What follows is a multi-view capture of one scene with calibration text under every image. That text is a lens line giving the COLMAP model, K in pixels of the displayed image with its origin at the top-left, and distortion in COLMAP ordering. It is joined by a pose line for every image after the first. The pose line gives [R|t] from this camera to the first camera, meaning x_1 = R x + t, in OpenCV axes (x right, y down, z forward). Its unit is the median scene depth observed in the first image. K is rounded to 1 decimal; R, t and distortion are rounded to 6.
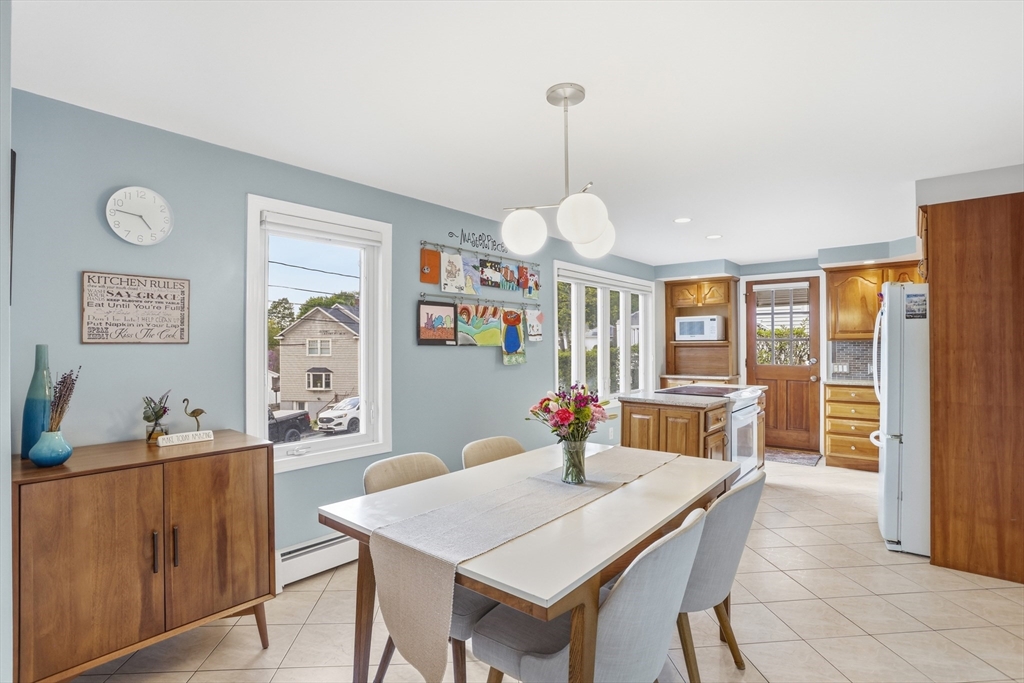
lens RADIAL K [[505.9, 0, 514.4], [0, 505.9, 337.3], [0, 0, 1]] dist [-0.051149, 0.011090]
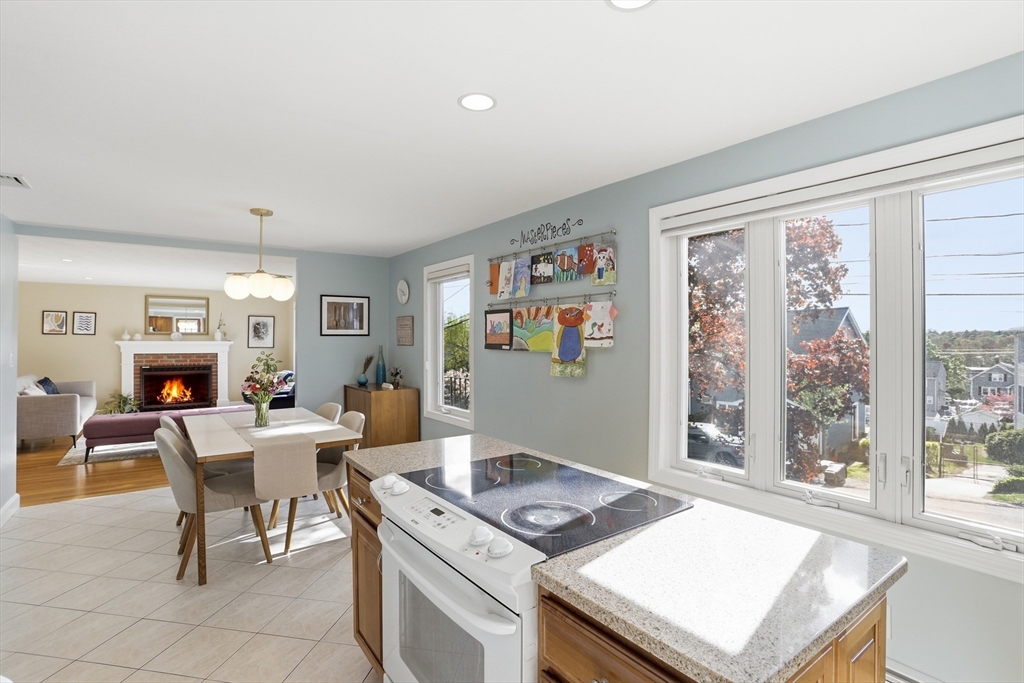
lens RADIAL K [[505.9, 0, 513.2], [0, 505.9, 338.8], [0, 0, 1]] dist [-0.051149, 0.011090]
pose [[-0.256444, -0.000057, -0.966559, 0.744792], [0.009726, 0.999949, -0.002639, -0.003070], [0.966510, -0.010077, -0.256430, 1.085259]]
